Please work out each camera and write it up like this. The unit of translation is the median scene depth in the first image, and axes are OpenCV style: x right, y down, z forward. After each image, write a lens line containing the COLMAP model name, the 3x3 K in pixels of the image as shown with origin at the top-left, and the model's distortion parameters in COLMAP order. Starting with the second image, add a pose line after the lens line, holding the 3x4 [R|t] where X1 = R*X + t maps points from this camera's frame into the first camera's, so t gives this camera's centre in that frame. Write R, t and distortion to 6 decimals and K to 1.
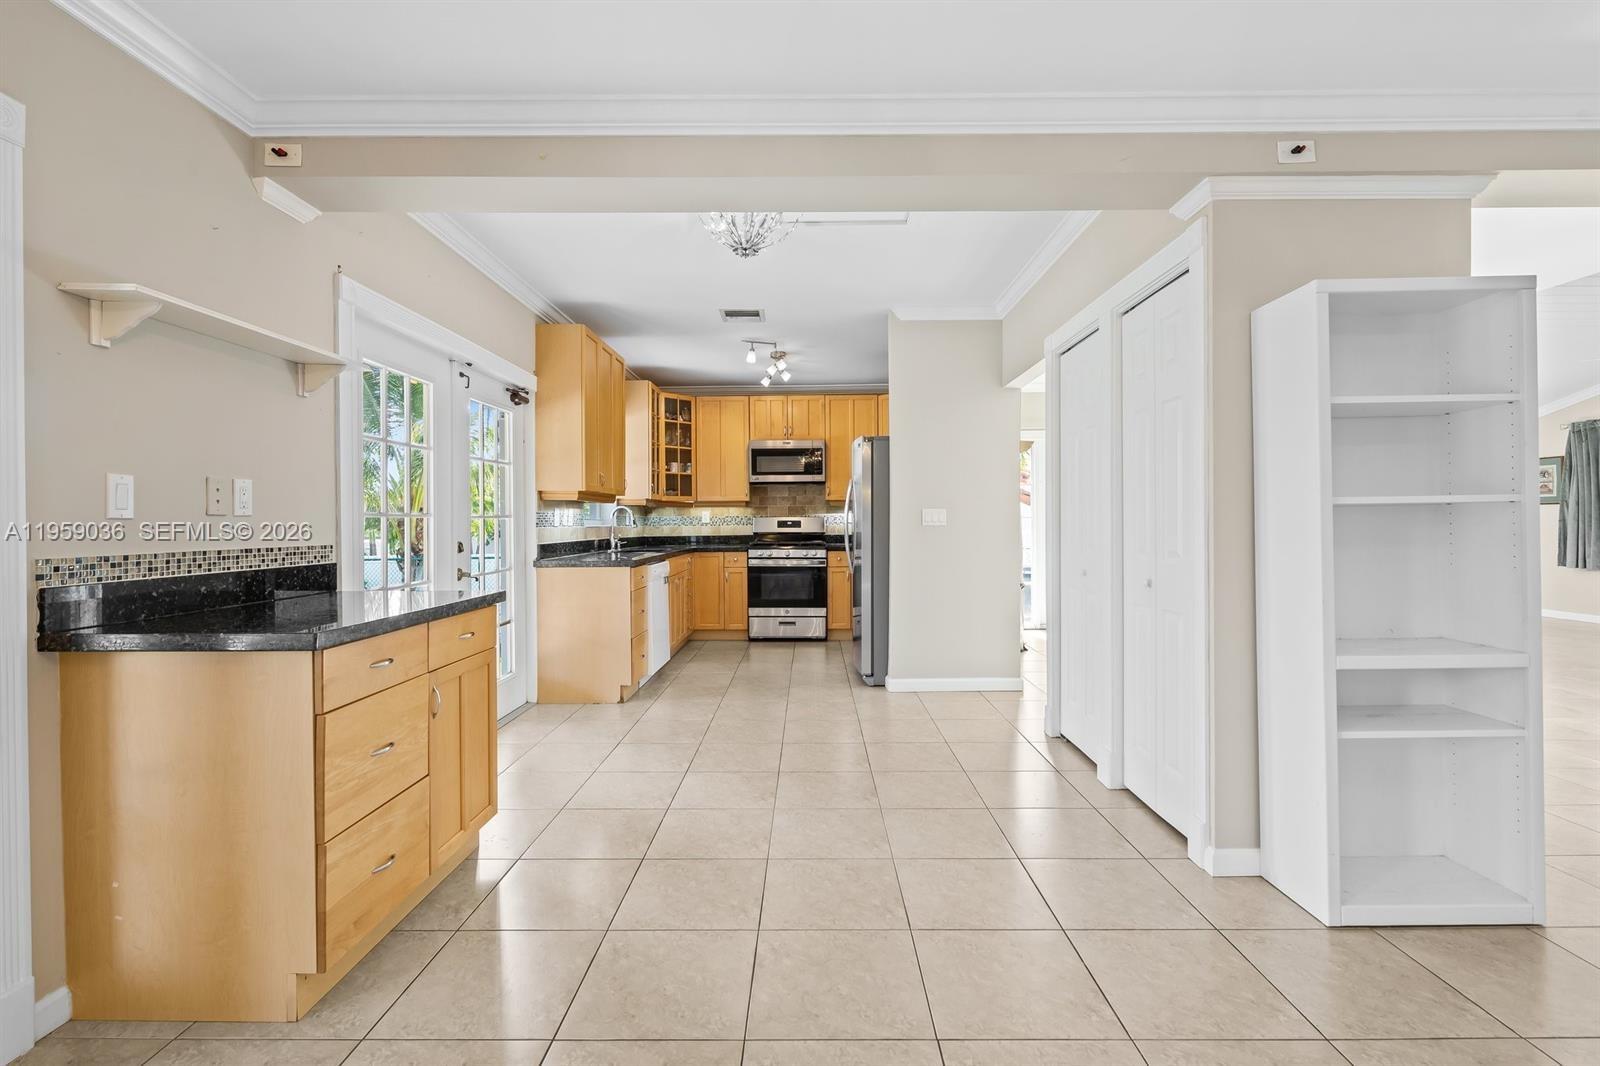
lens RADIAL K [[709.5, 0, 804.3], [0, 709.5, 528.8], [0, 0, 1]] dist [0.009900, -0.006786]
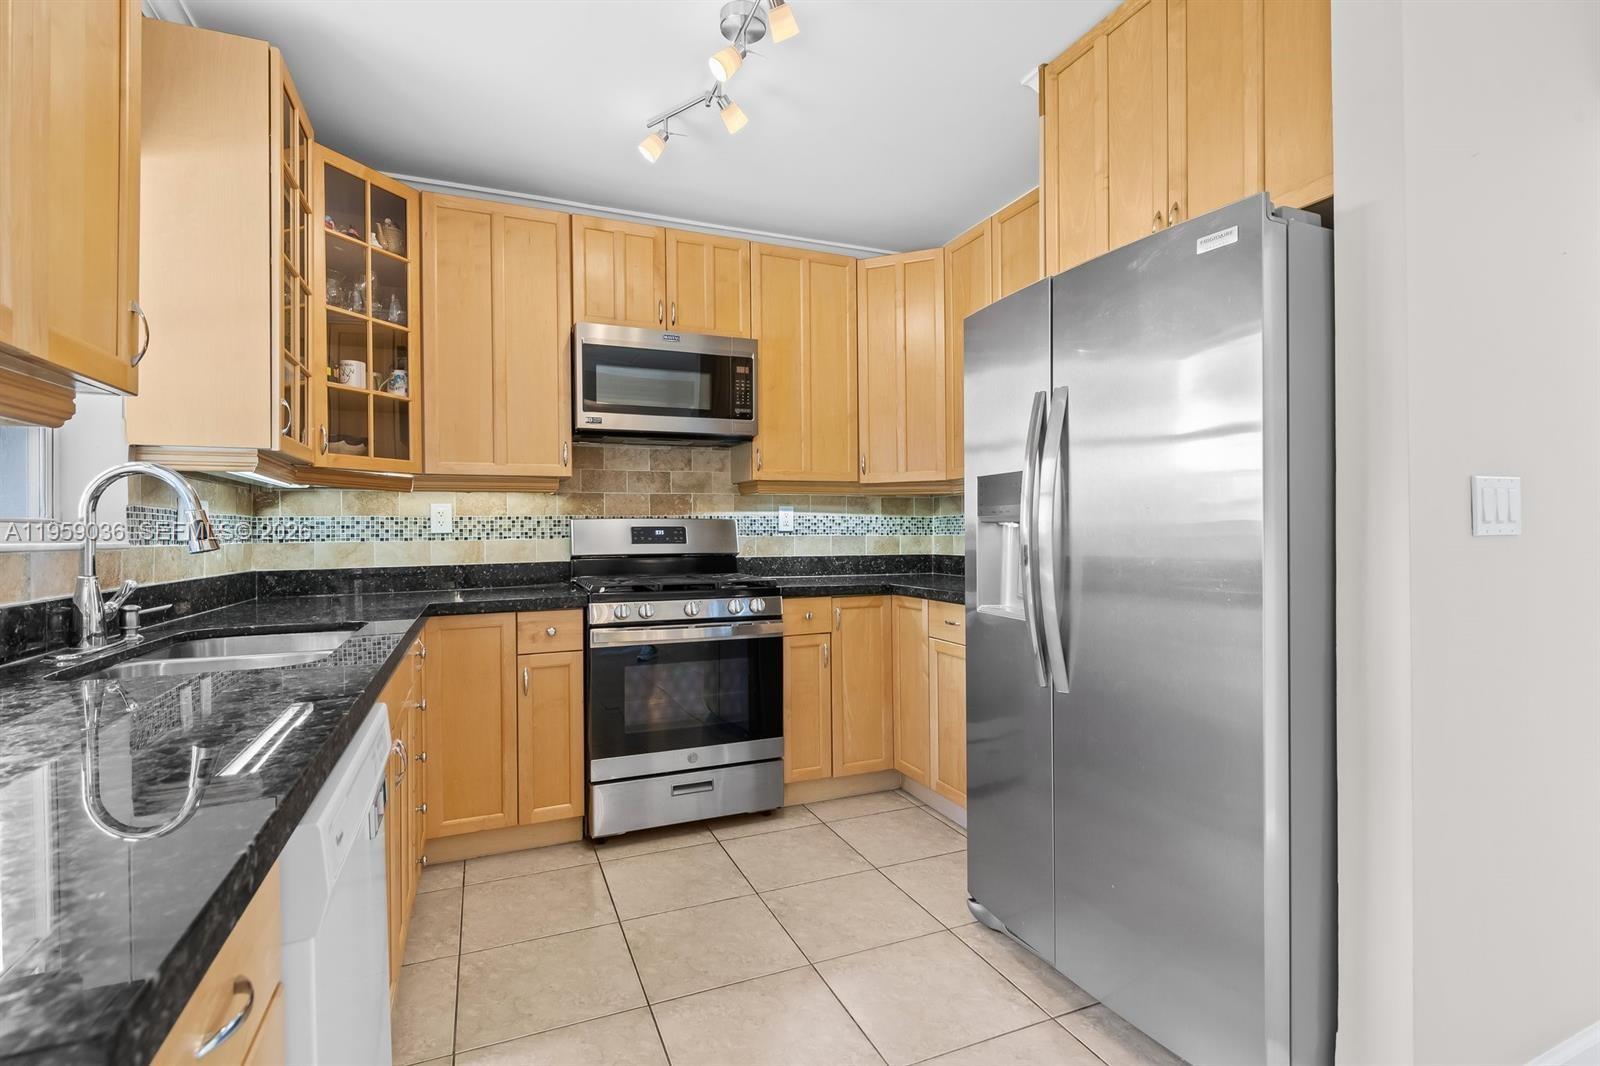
lens RADIAL K [[755.6, 0, 808.4], [0, 755.6, 528.0], [0, 0, 1]] dist [0.001216, 0.000019]
pose [[0.915078, -0.000588, 0.403277, -0.132753], [0.006788, 0.999880, -0.013945, -0.003993], [-0.403220, 0.015499, 0.914972, 0.586381]]
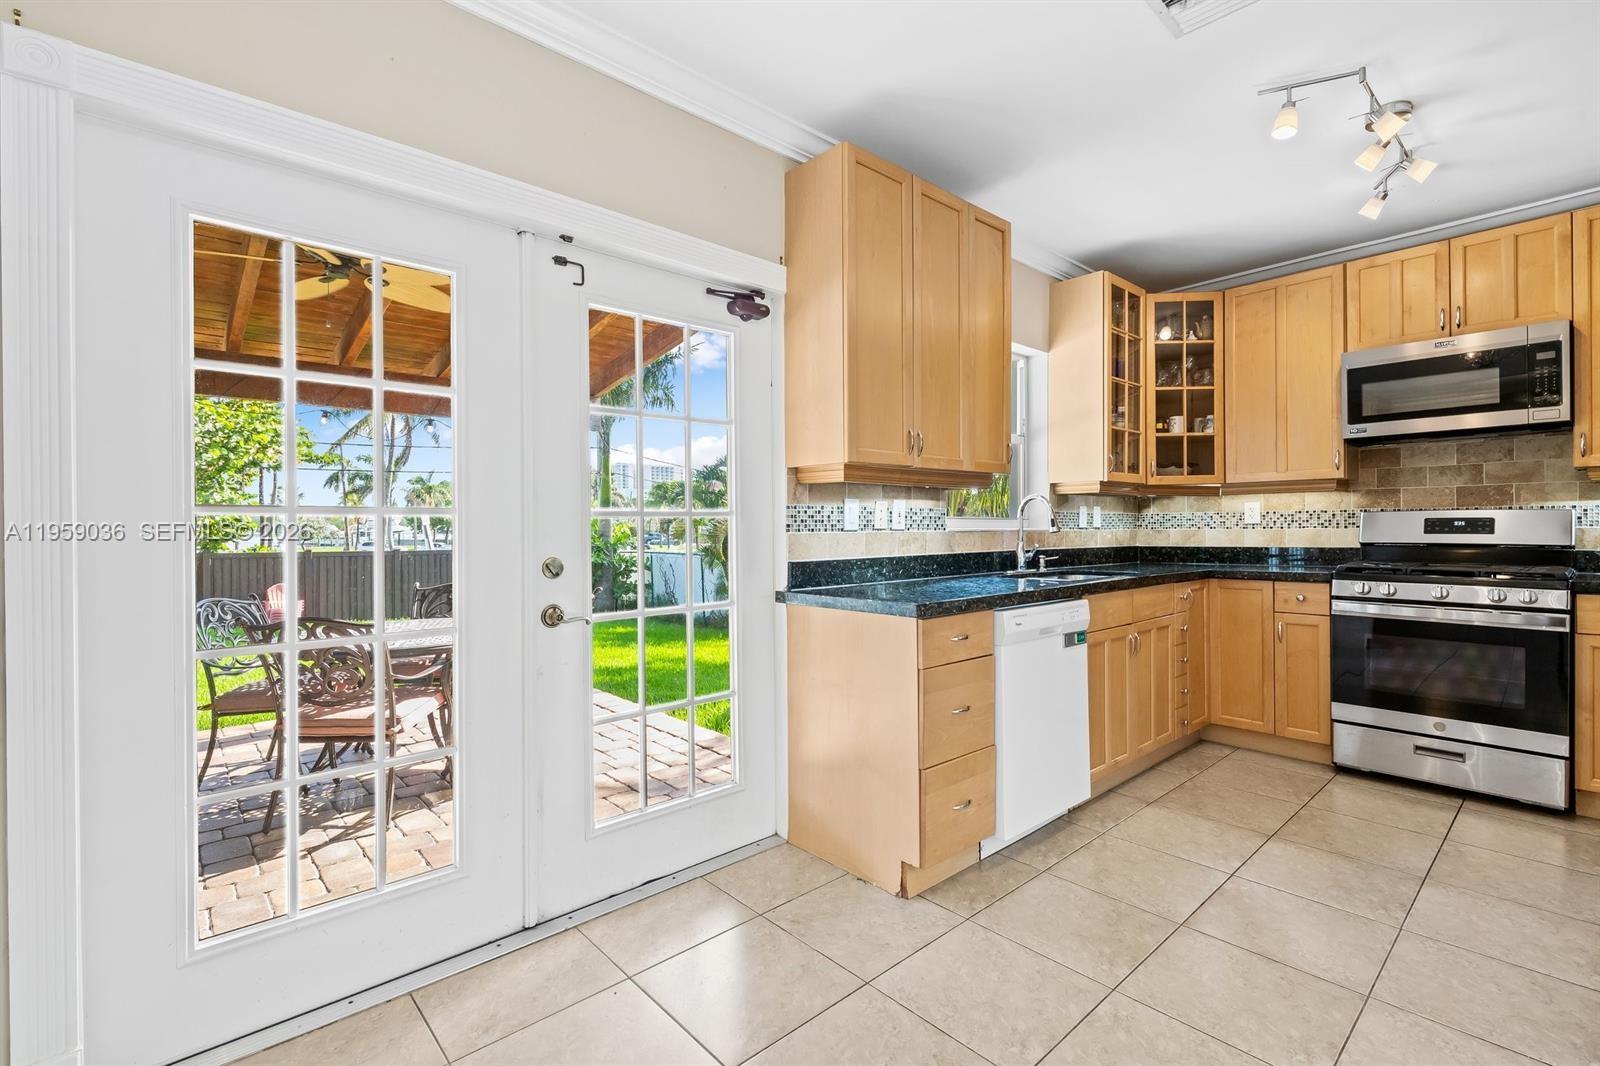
lens RADIAL K [[709.5, 0, 804.3], [0, 709.5, 528.8], [0, 0, 1]] dist [0.009900, -0.006786]
pose [[0.675806, 0.003013, -0.737073, 0.034112], [-0.003896, 0.999992, 0.000515, -0.003349], [0.737069, 0.002523, 0.675813, 0.413834]]
